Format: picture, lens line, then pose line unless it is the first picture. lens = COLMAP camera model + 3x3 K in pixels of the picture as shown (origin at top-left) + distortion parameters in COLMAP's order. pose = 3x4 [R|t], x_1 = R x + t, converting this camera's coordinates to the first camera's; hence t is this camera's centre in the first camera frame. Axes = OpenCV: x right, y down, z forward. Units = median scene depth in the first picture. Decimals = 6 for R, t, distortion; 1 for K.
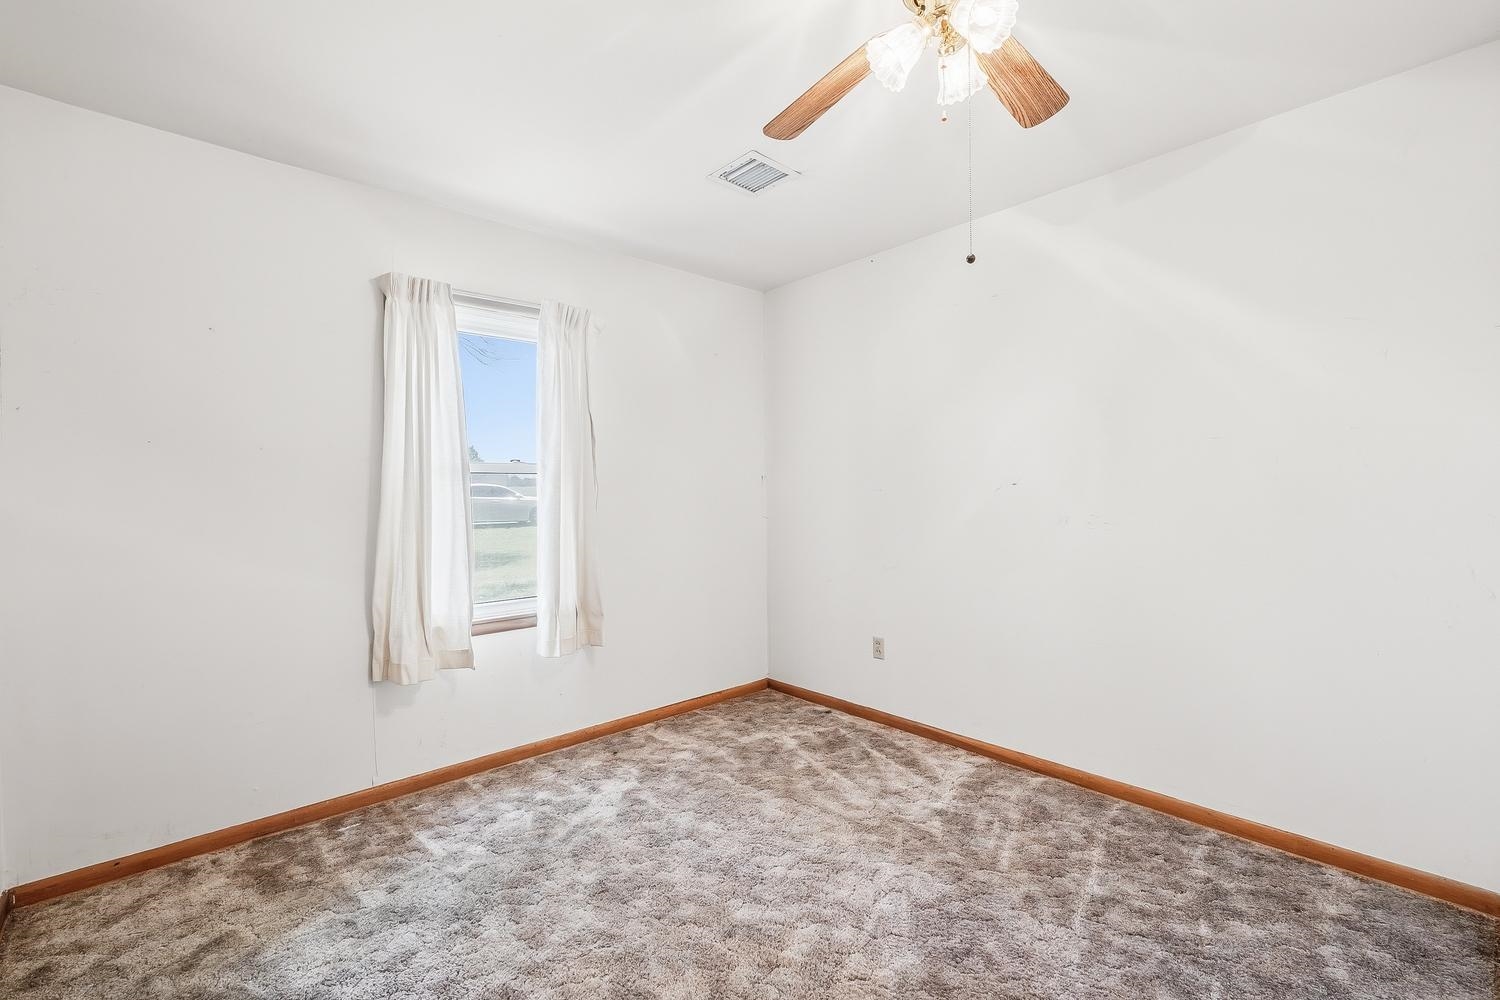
lens RADIAL K [[642.0, 0, 773.0], [0, 642.0, 501.5], [0, 0, 1]] dist [0.003504, -0.000505]
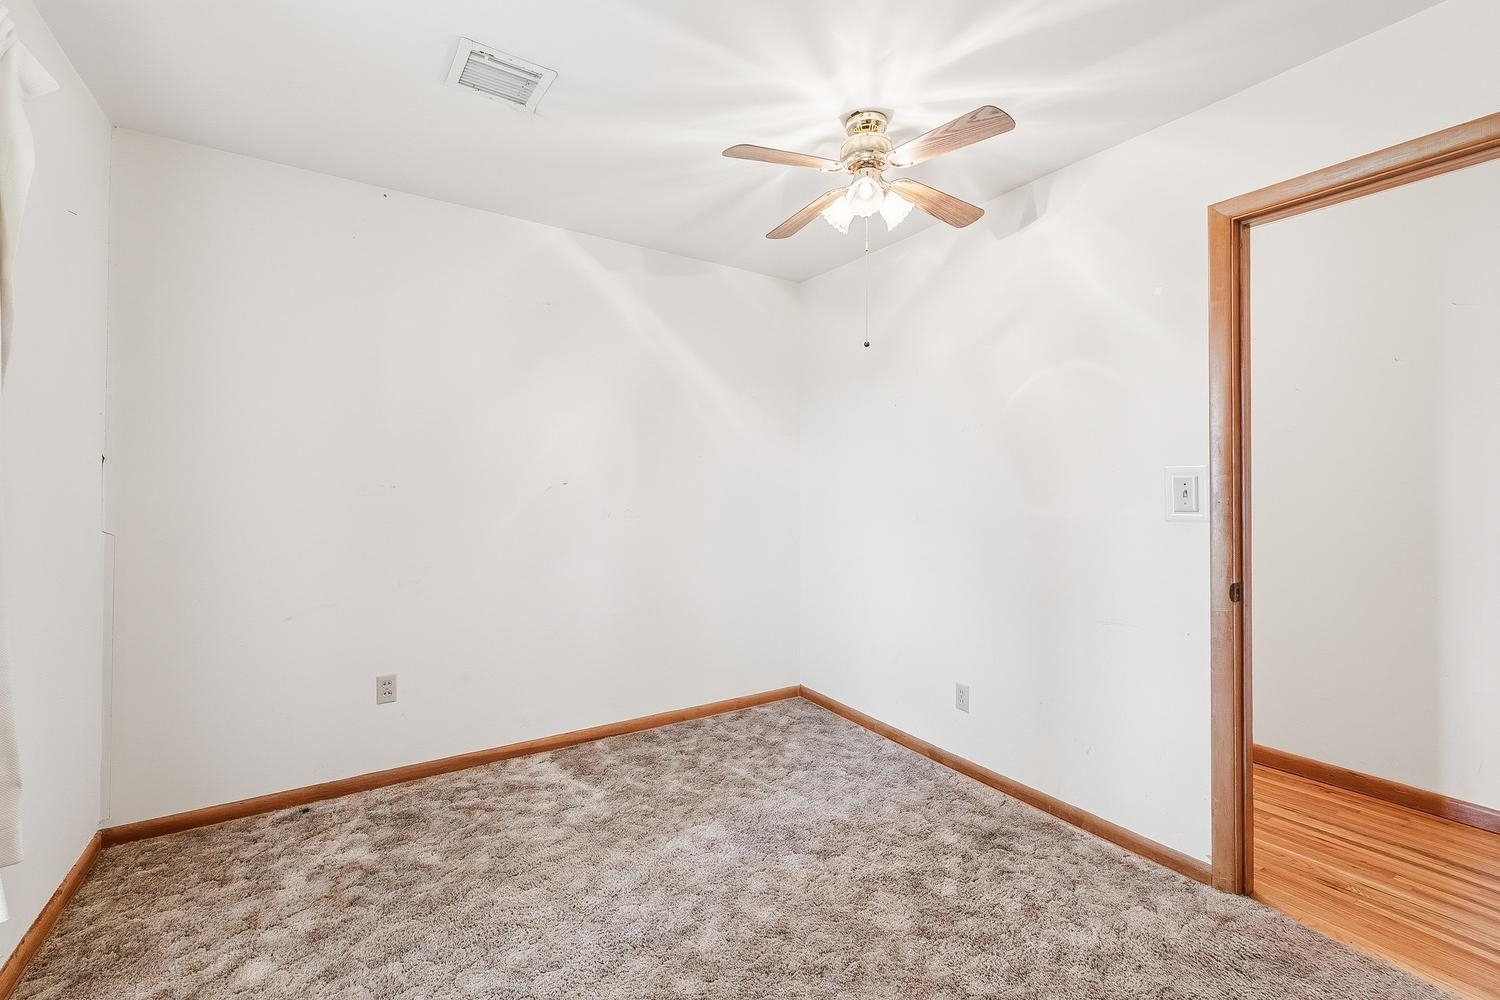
lens RADIAL K [[642.0, 0, 763.3], [0, 642.0, 479.3], [0, 0, 1]] dist [0.003504, -0.000505]
pose [[0.173390, 0.021647, 0.984615, -0.686394], [0.007059, 0.999705, -0.023222, -0.006994], [-0.984828, 0.010977, 0.173186, 0.532328]]
